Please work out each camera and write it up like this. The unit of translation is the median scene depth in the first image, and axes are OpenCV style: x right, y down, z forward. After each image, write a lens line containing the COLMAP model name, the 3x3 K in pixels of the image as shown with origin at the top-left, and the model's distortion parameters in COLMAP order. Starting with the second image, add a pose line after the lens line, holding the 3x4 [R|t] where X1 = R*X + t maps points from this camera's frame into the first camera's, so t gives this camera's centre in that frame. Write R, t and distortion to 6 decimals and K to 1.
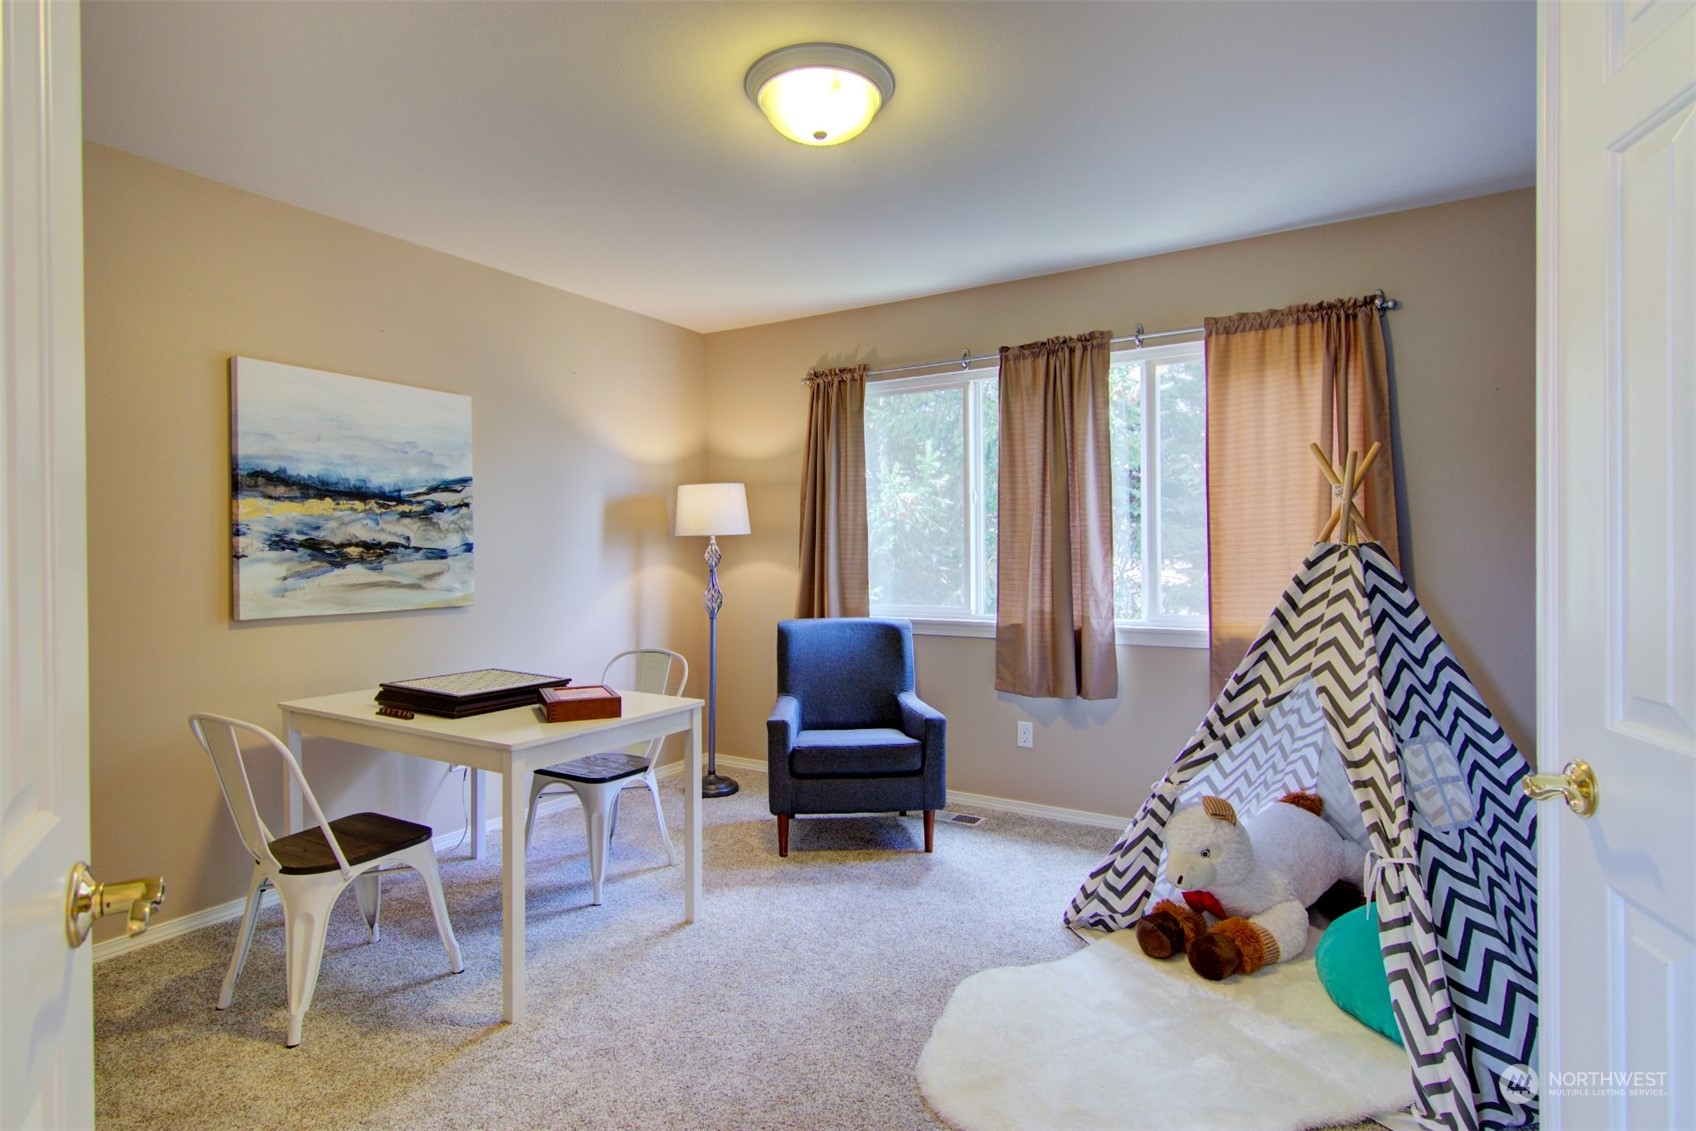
lens RADIAL K [[858.8, 0, 840.4], [0, 858.8, 559.8], [0, 0, 1]] dist [0.003230, -0.001158]
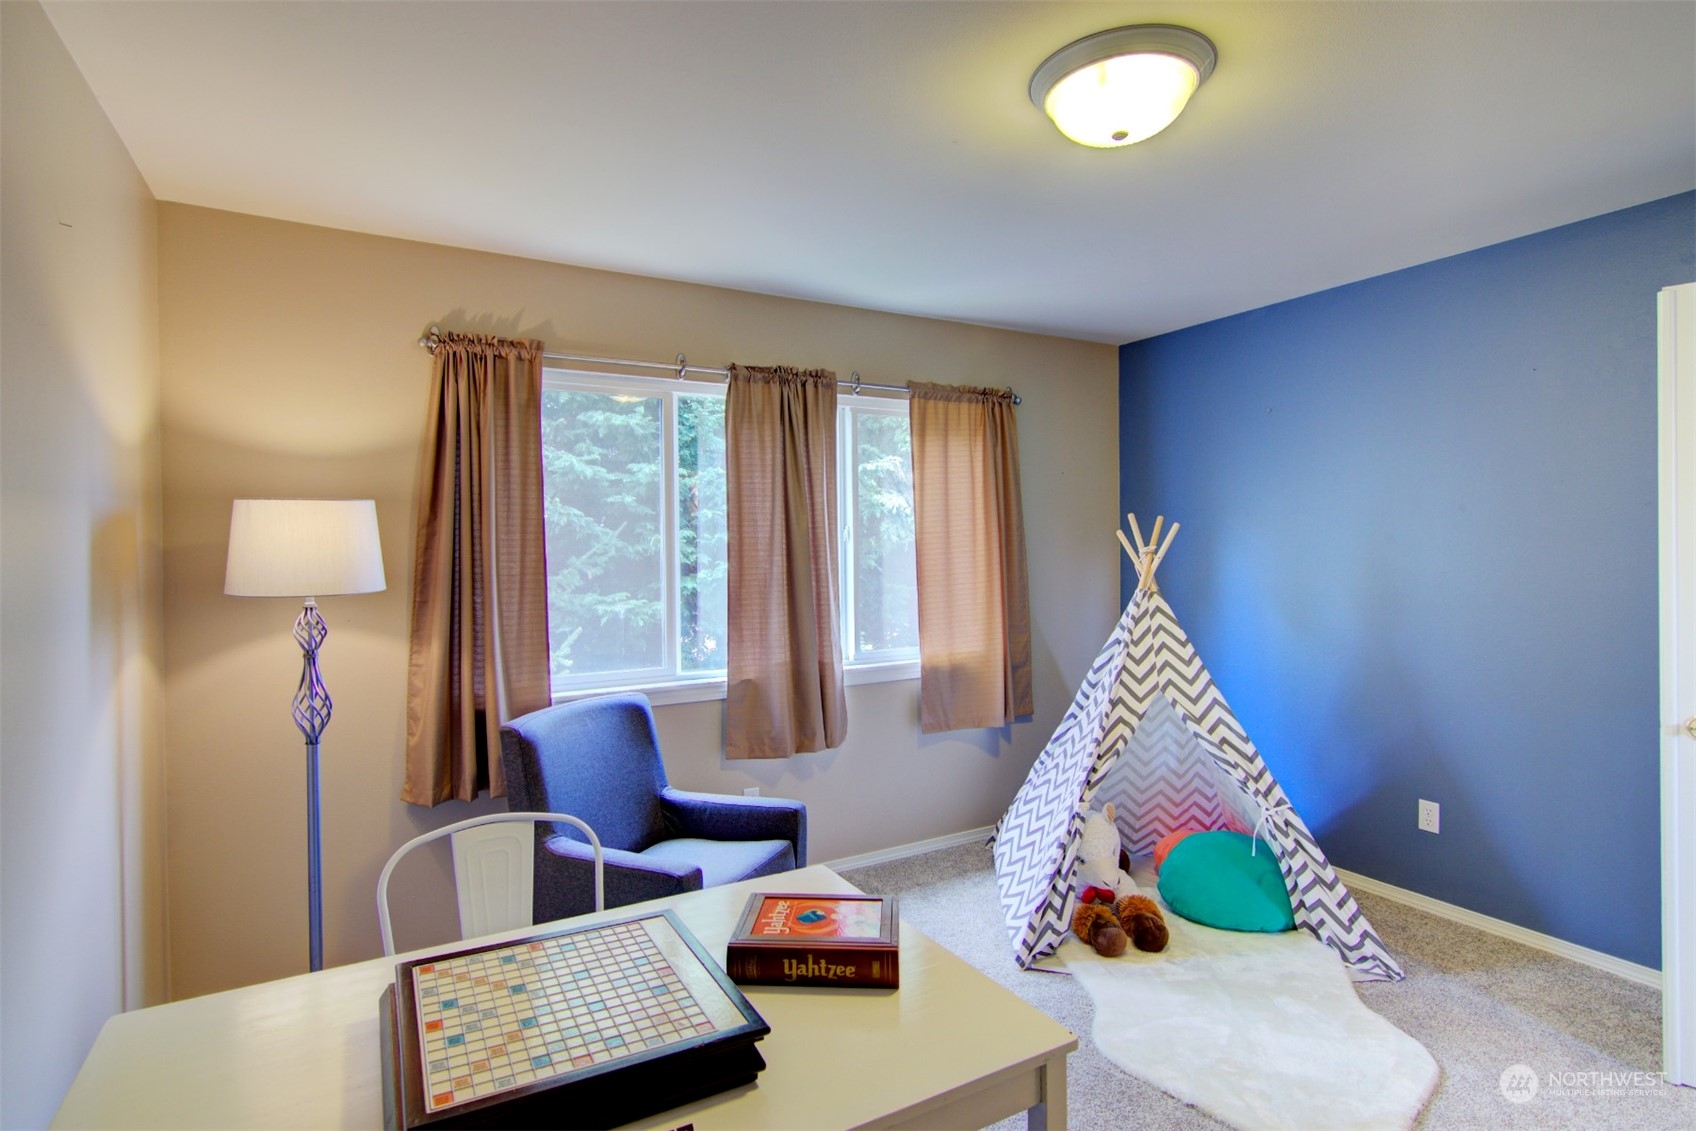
lens RADIAL K [[858.8, 0, 844.0], [0, 858.8, 563.3], [0, 0, 1]] dist [0.003230, -0.001158]
pose [[0.480652, -0.013761, 0.876803, -0.537188], [0.018467, 0.999814, 0.005568, -0.050008], [-0.876717, 0.013516, 0.480817, 0.503092]]
